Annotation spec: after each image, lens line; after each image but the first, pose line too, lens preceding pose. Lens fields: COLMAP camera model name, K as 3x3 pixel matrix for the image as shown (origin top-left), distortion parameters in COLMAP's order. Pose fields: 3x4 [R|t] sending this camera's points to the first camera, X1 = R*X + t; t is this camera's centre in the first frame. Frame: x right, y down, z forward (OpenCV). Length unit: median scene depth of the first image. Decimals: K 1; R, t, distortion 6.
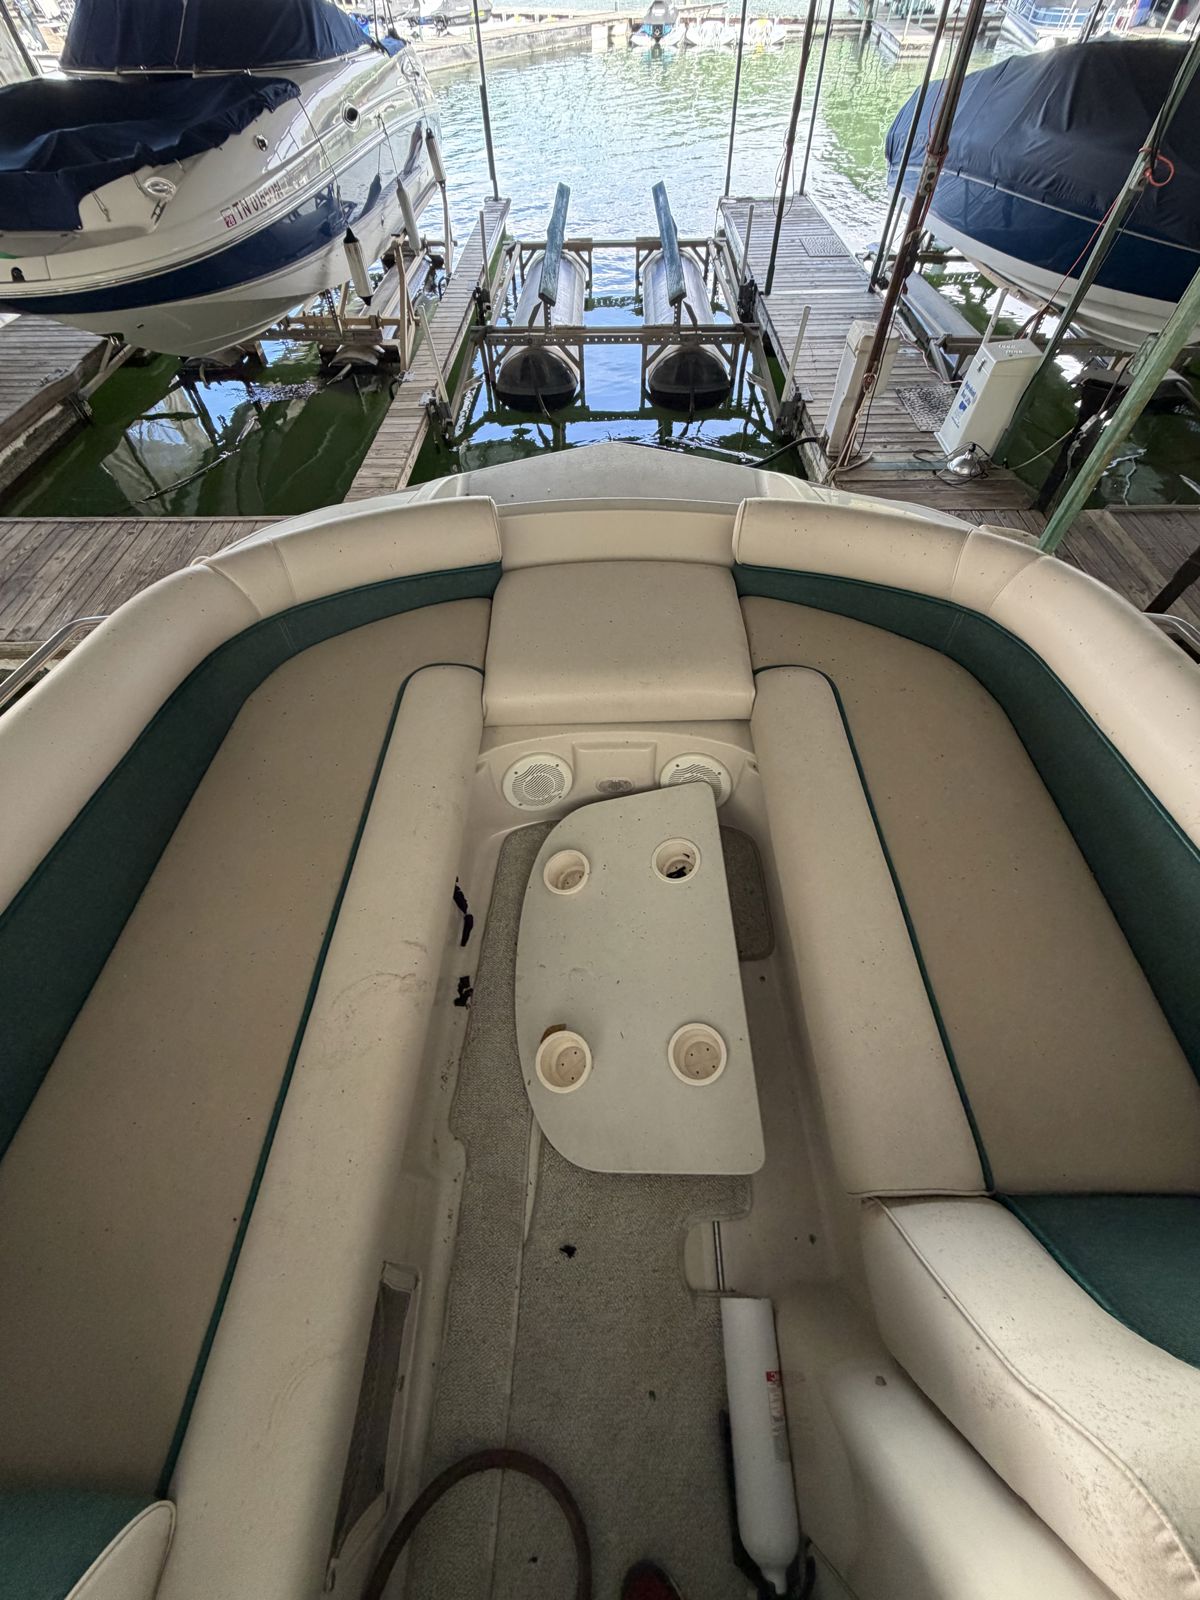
lens RADIAL K [[636.8, 0, 604.2], [0, 636.8, 801.0], [0, 0, 1]] dist [-0.000280, -0.000519]
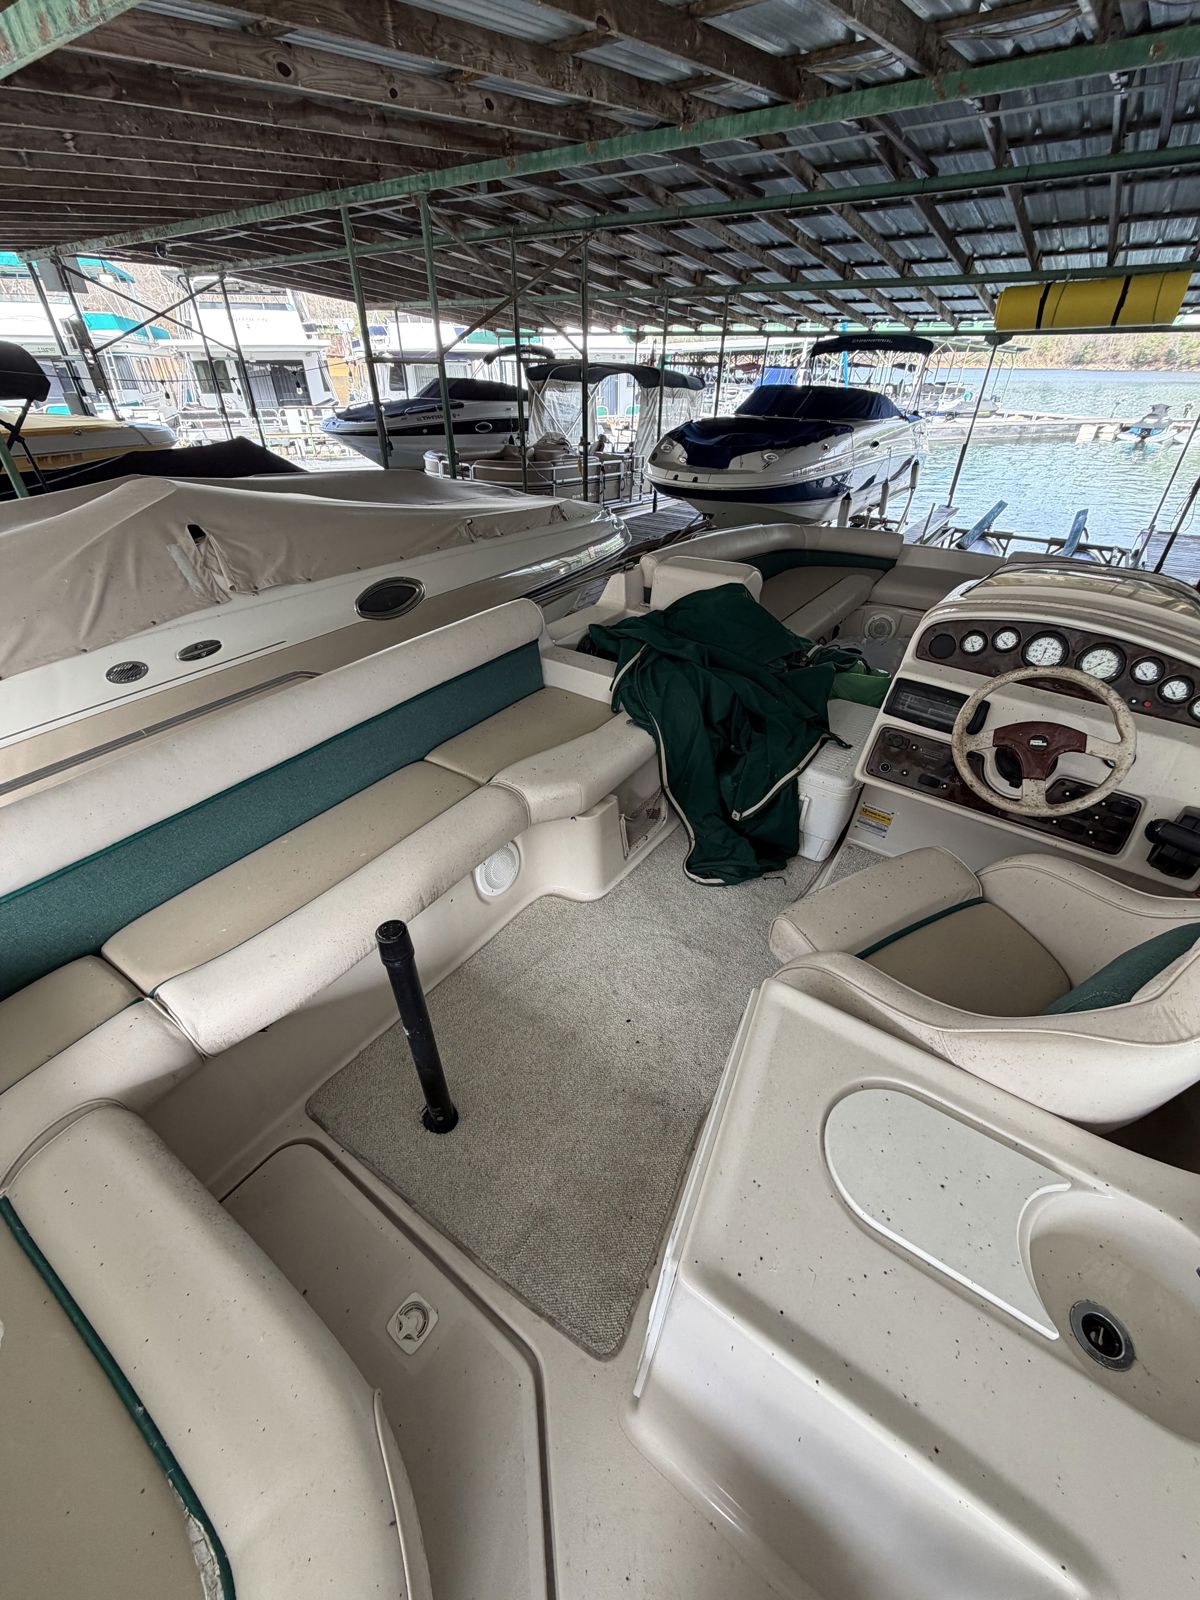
lens RADIAL K [[636.8, 0, 600.3], [0, 636.8, 792.1], [0, 0, 1]] dist [-0.000280, -0.000519]
pose [[0.821440, 0.336372, -0.460533, 0.070915], [-0.472468, 0.853648, -0.219226, 0.314251], [0.319391, 0.397668, 0.860145, -0.239730]]
